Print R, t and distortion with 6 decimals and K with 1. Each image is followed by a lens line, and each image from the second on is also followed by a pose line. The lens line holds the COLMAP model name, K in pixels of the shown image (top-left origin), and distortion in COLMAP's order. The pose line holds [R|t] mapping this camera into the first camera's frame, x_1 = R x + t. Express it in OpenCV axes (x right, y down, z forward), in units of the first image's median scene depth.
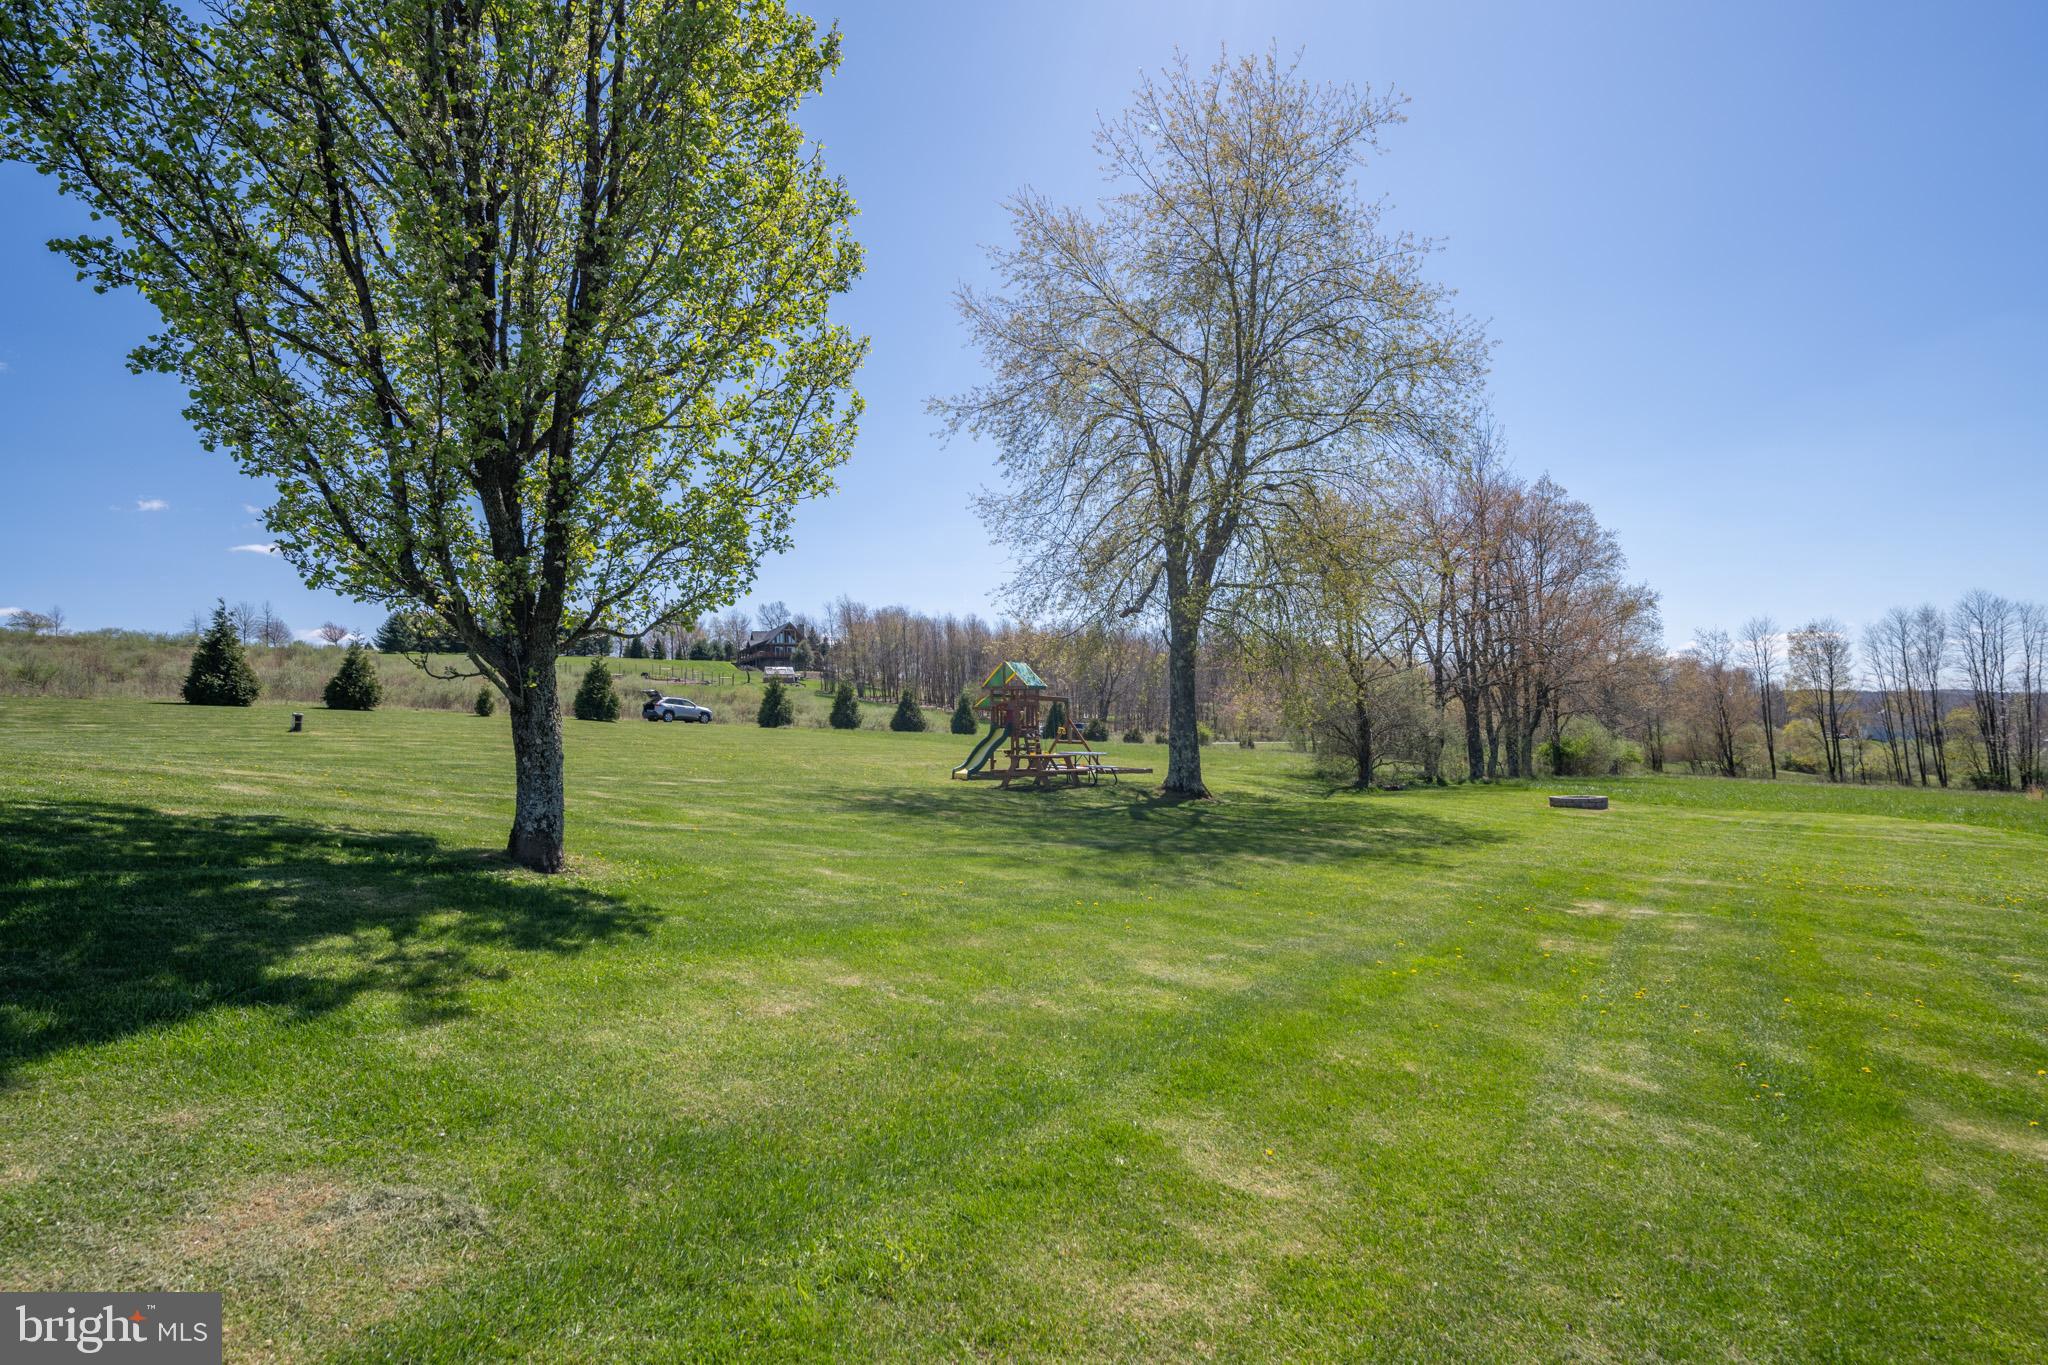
lens RADIAL K [[1131.7, 0, 1024.0], [0, 1131.7, 682.5], [0, 0, 1]] dist [0.001377, 0.000081]
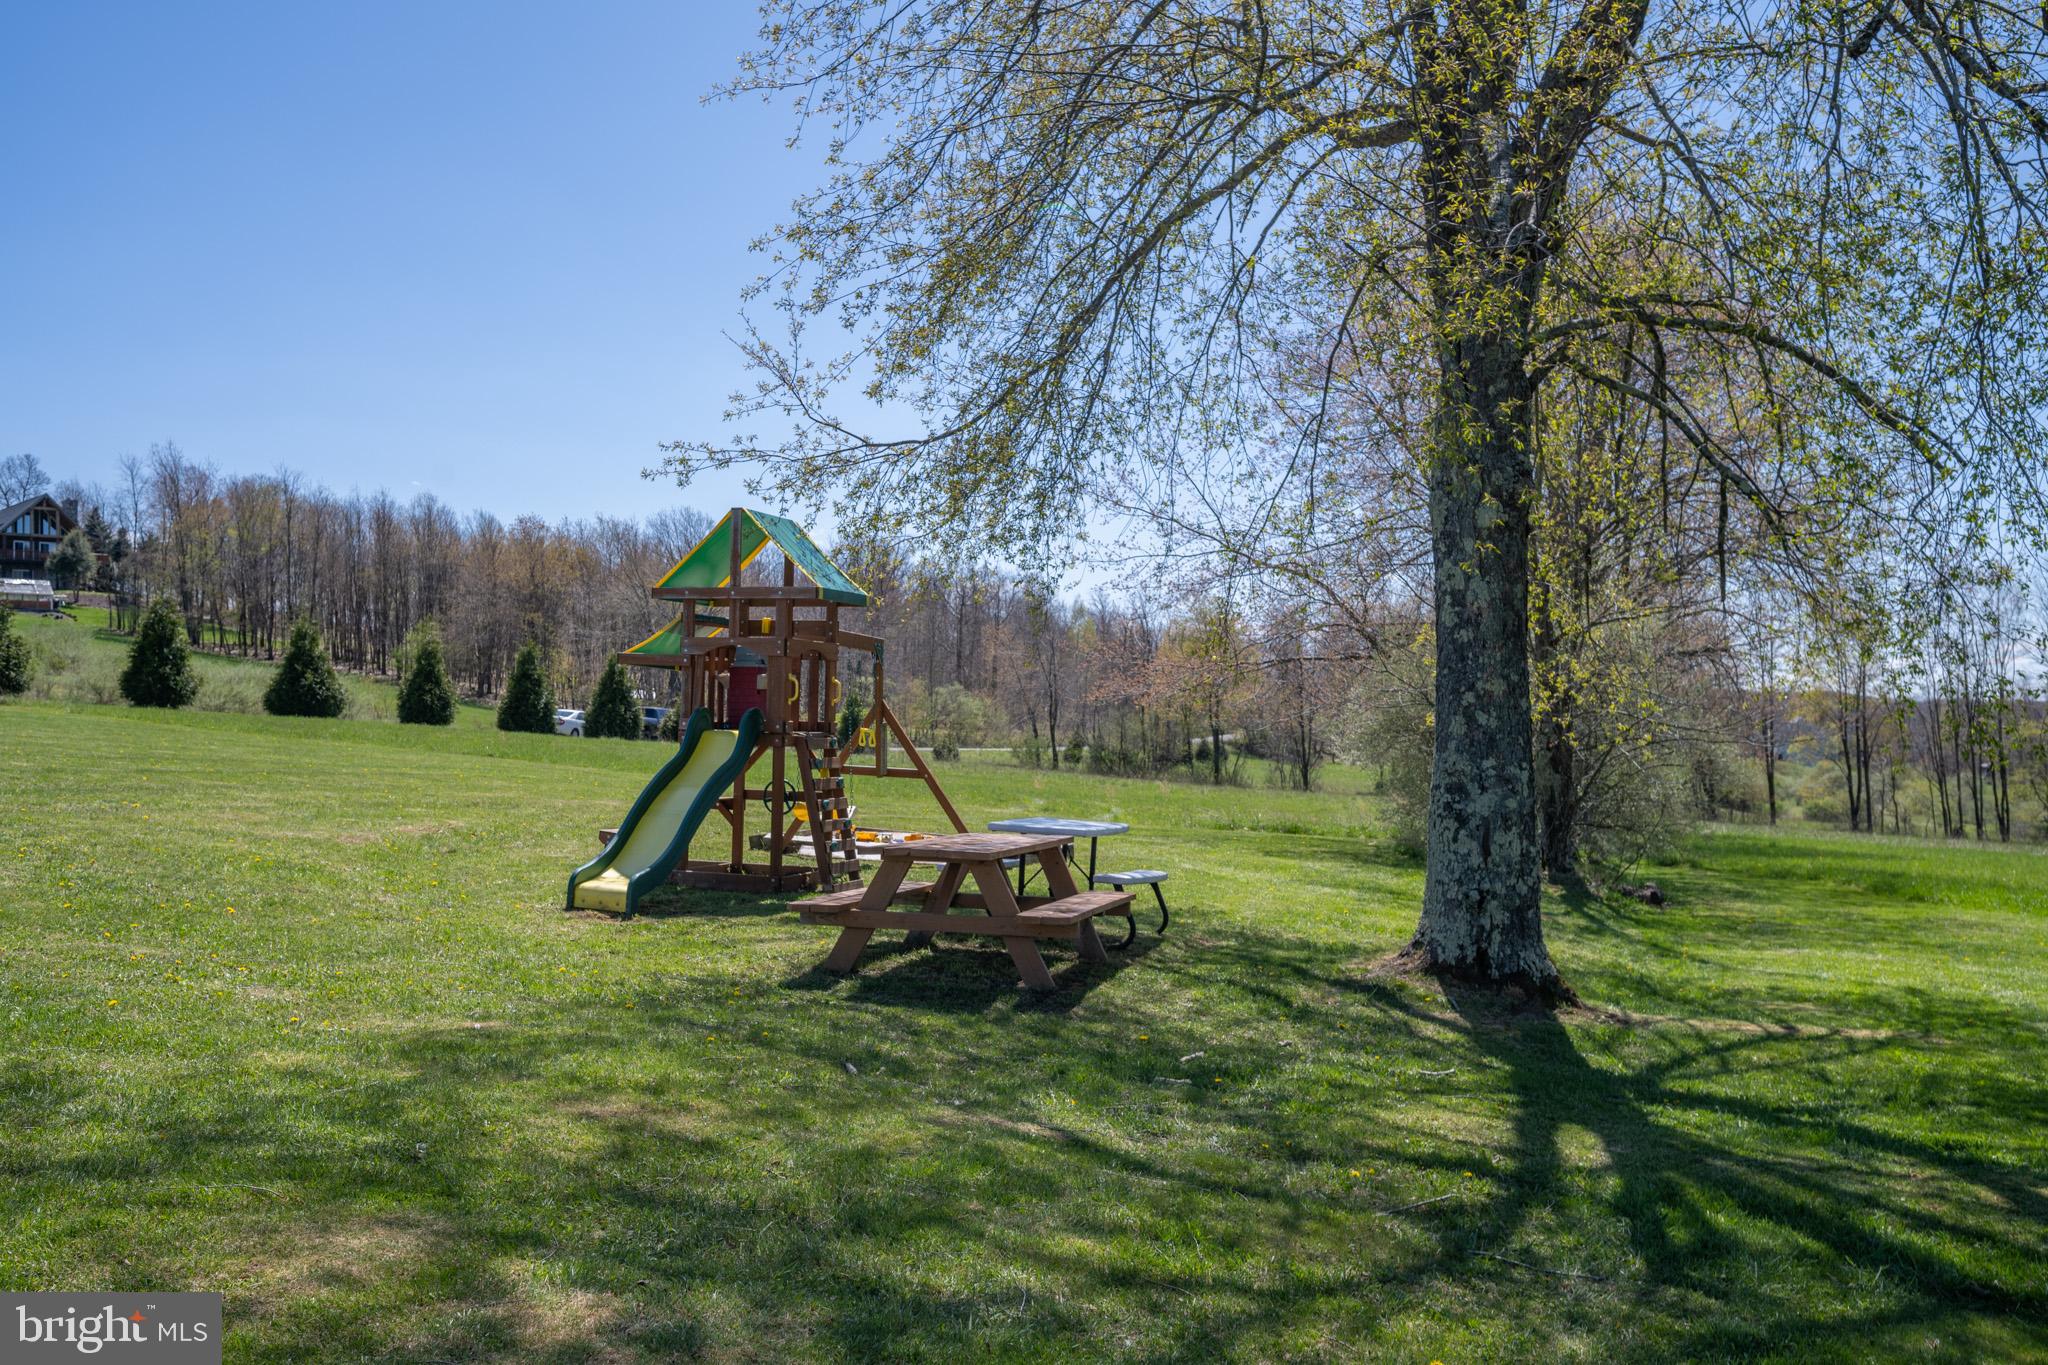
lens RADIAL K [[1756.7, 0, 1024.0], [0, 1756.7, 682.5], [0, 0, 1]] dist [-0.002888, -0.014690]
pose [[0.954617, 0.030476, 0.296274, -0.021068], [-0.036517, 0.999222, 0.014877, 0.004599], [-0.295590, -0.025021, 0.954987, 0.134681]]
